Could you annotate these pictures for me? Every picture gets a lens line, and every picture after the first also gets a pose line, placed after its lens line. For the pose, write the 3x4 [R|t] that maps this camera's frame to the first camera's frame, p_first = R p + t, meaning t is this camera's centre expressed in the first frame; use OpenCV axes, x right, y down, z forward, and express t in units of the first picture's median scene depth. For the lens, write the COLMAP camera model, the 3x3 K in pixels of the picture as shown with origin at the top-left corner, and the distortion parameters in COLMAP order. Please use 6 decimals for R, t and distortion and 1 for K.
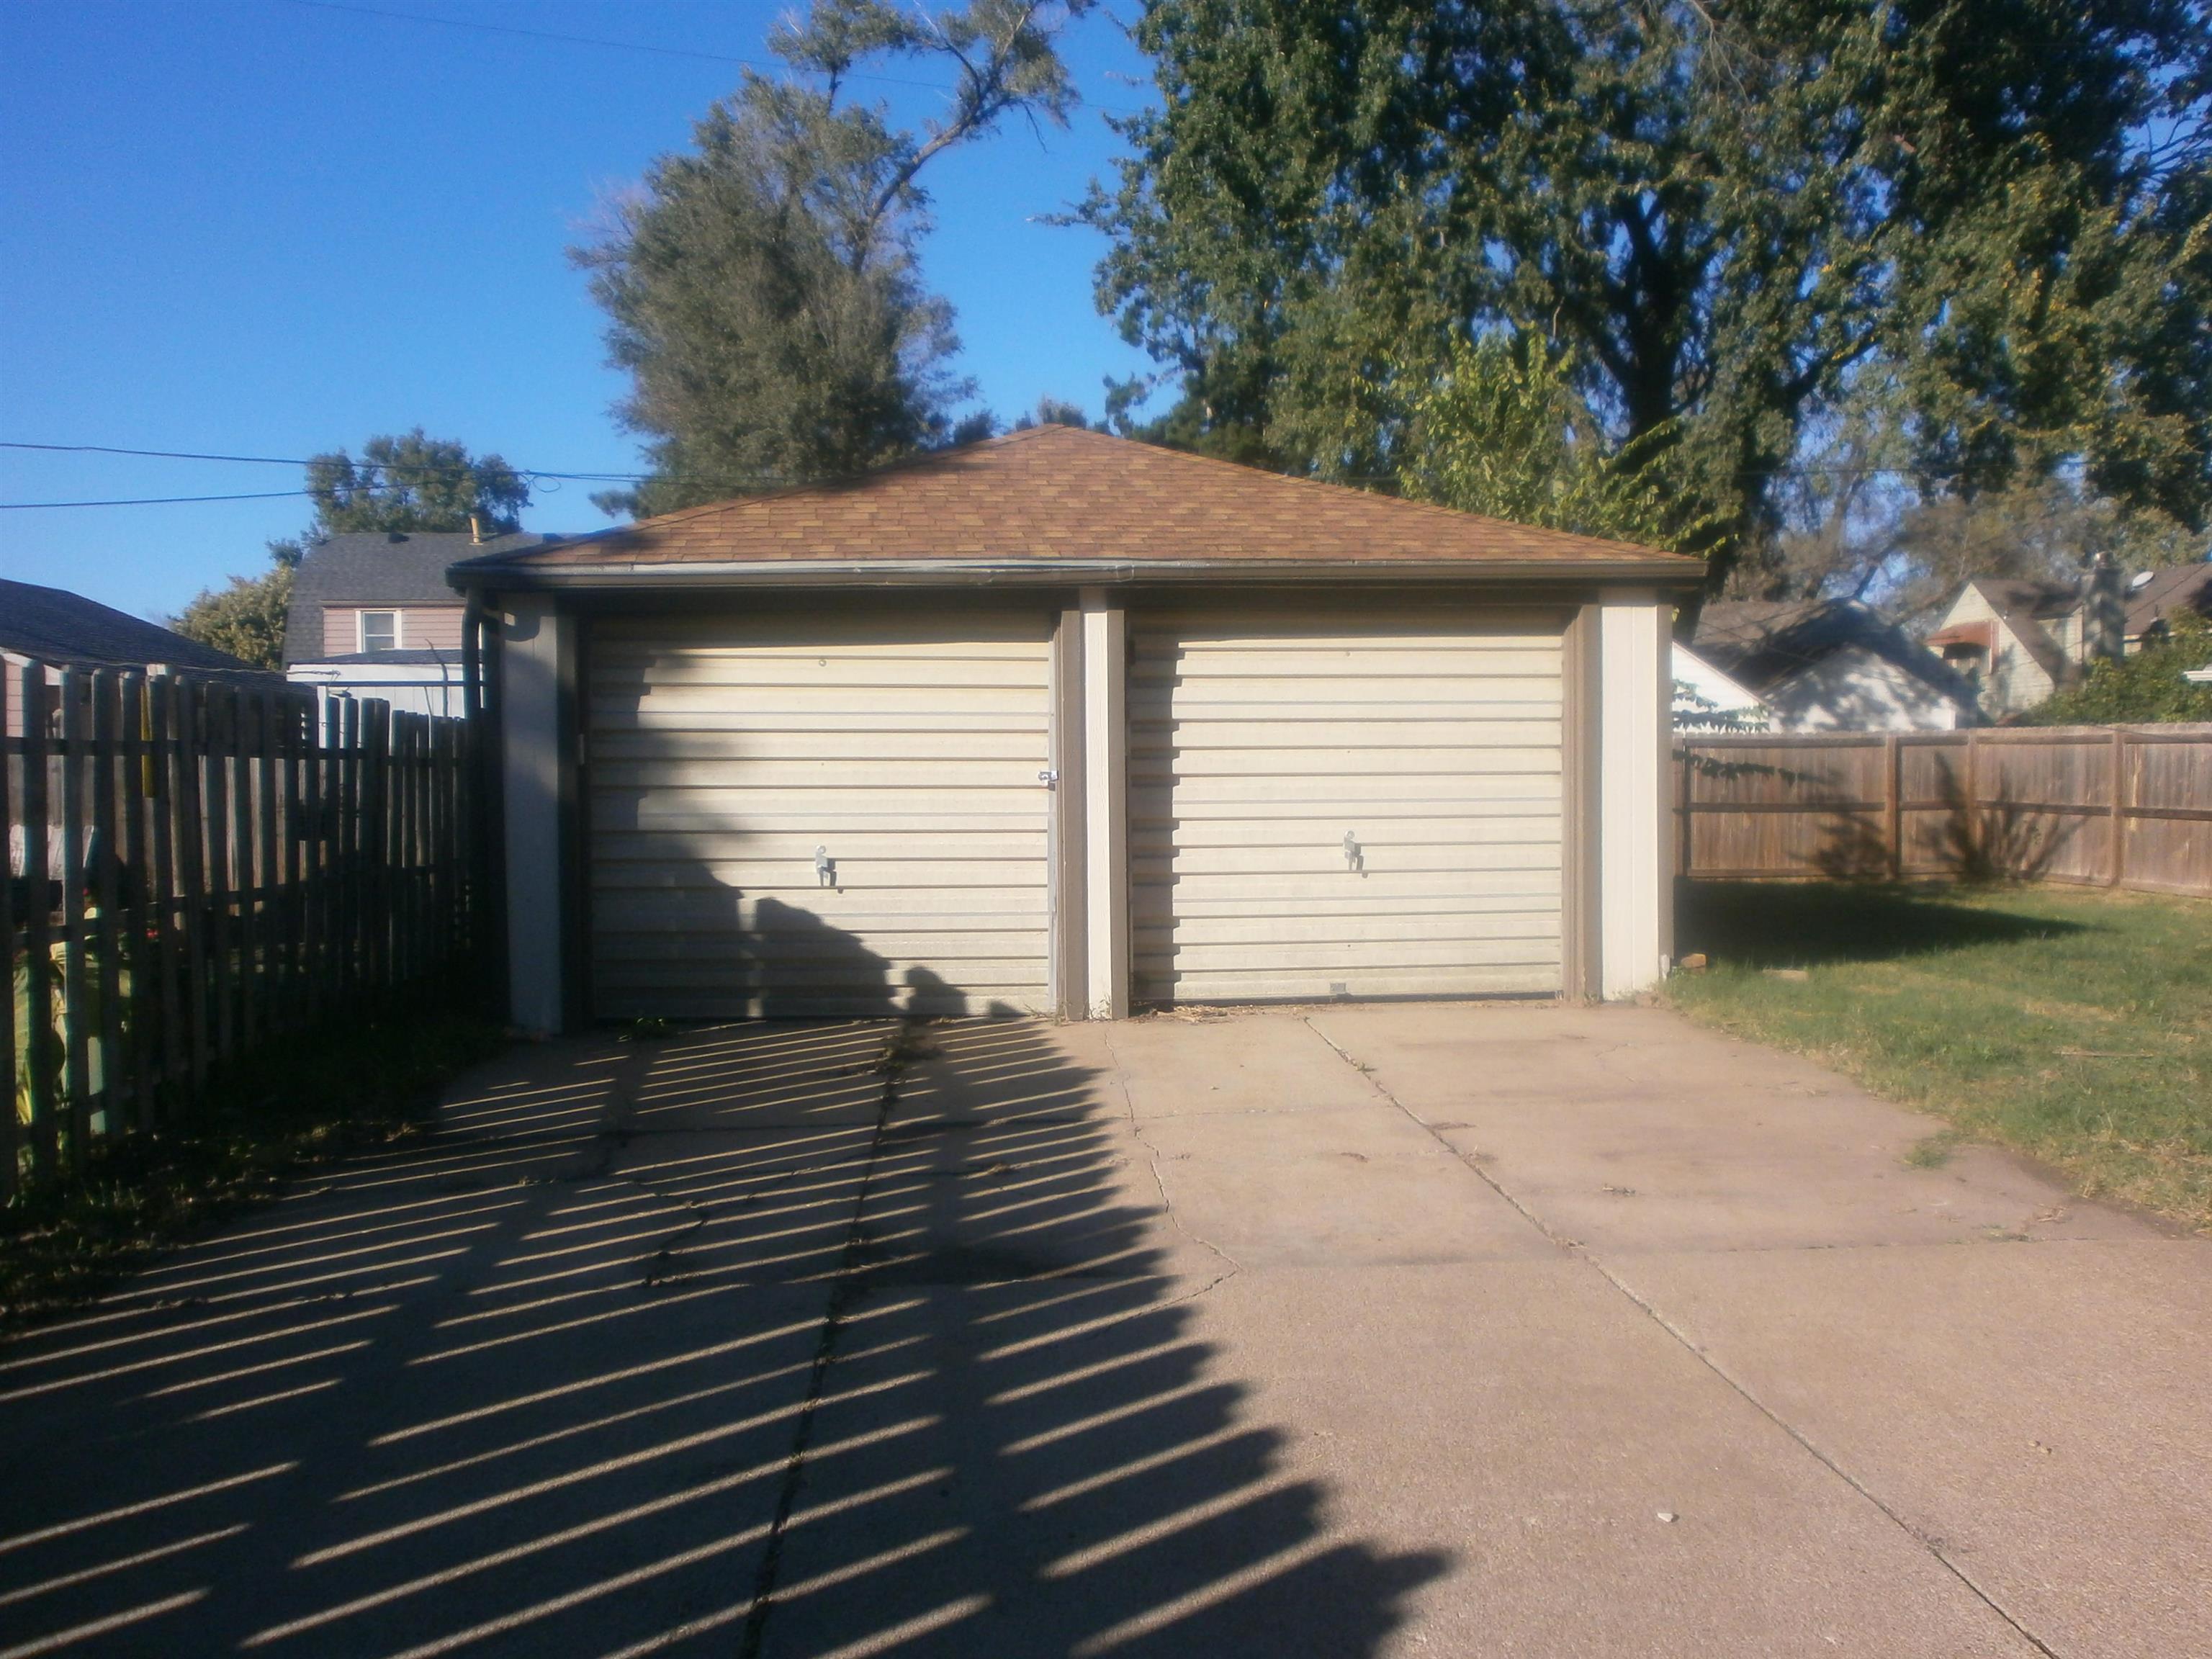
lens RADIAL K [[1750.3, 0, 1106.0], [0, 1750.3, 829.5], [0, 0, 1]] dist [-0.055362, 0.020105]
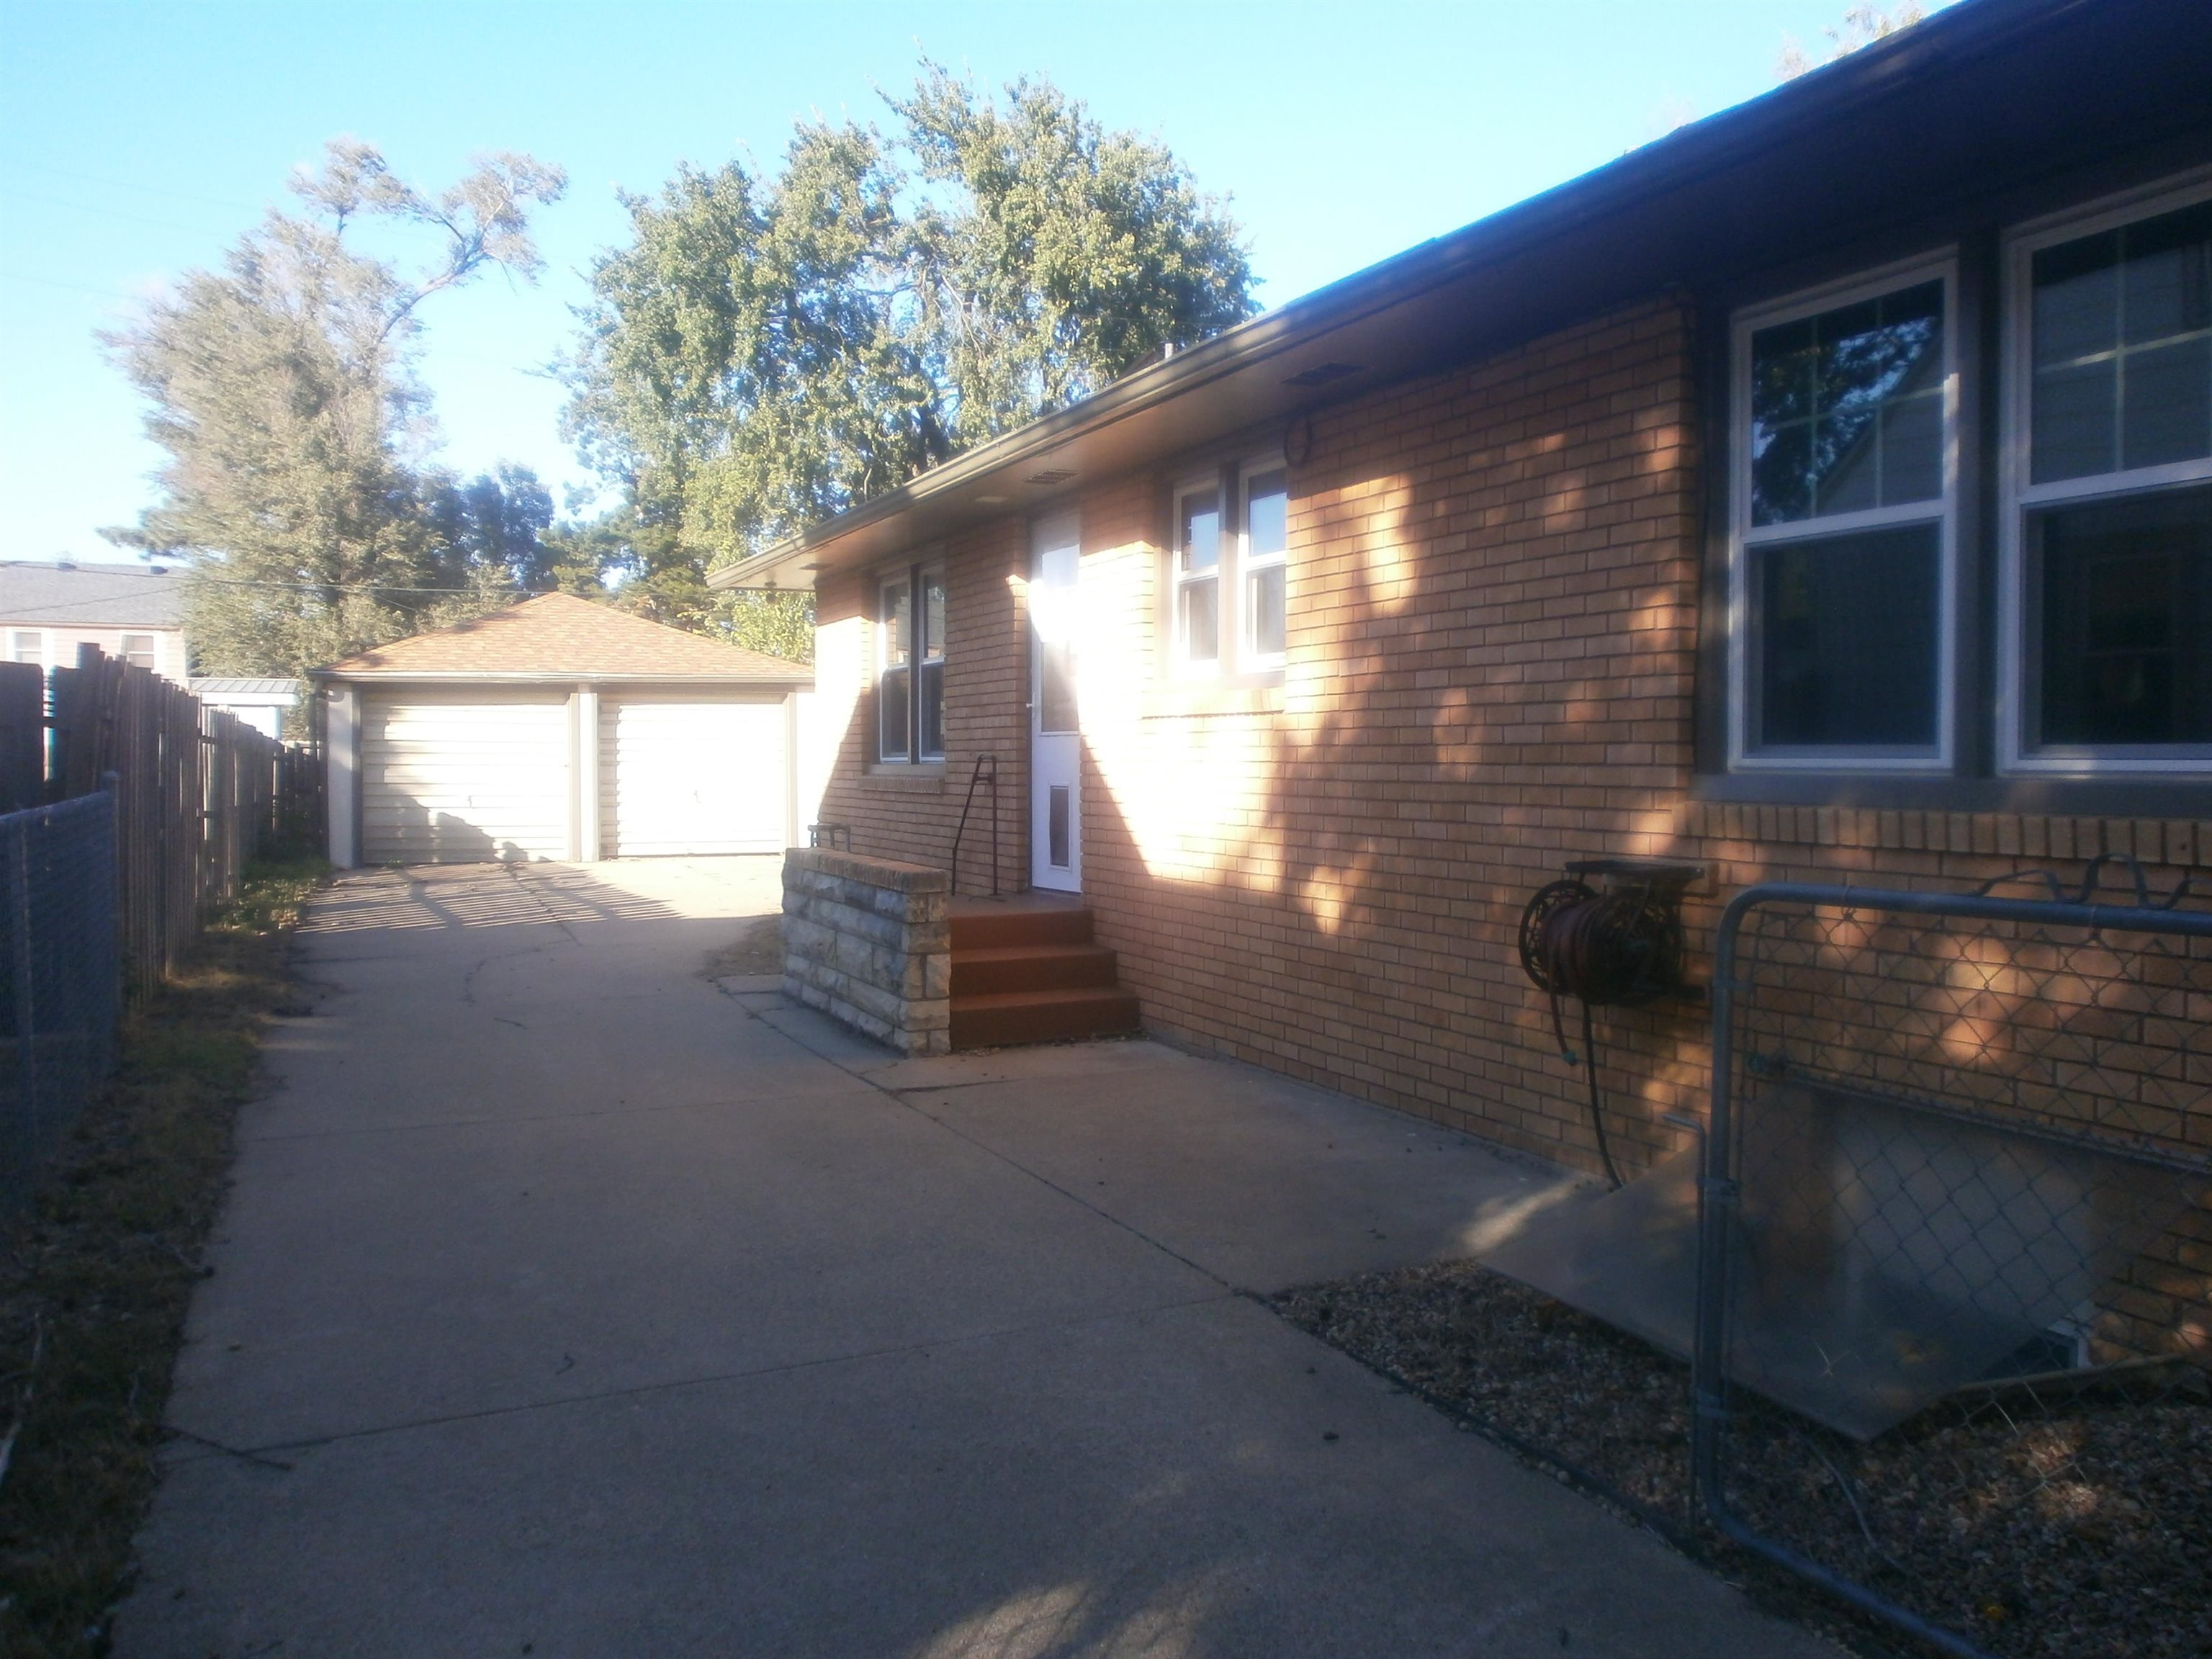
lens RADIAL K [[1750.3, 0, 1106.0], [0, 1750.3, 829.5], [0, 0, 1]] dist [-0.055362, 0.020105]
pose [[0.950939, -0.003459, 0.309359, -0.026458], [0.004205, 0.999990, -0.001743, 0.028674], [-0.309349, 0.002958, 0.950944, -0.607395]]
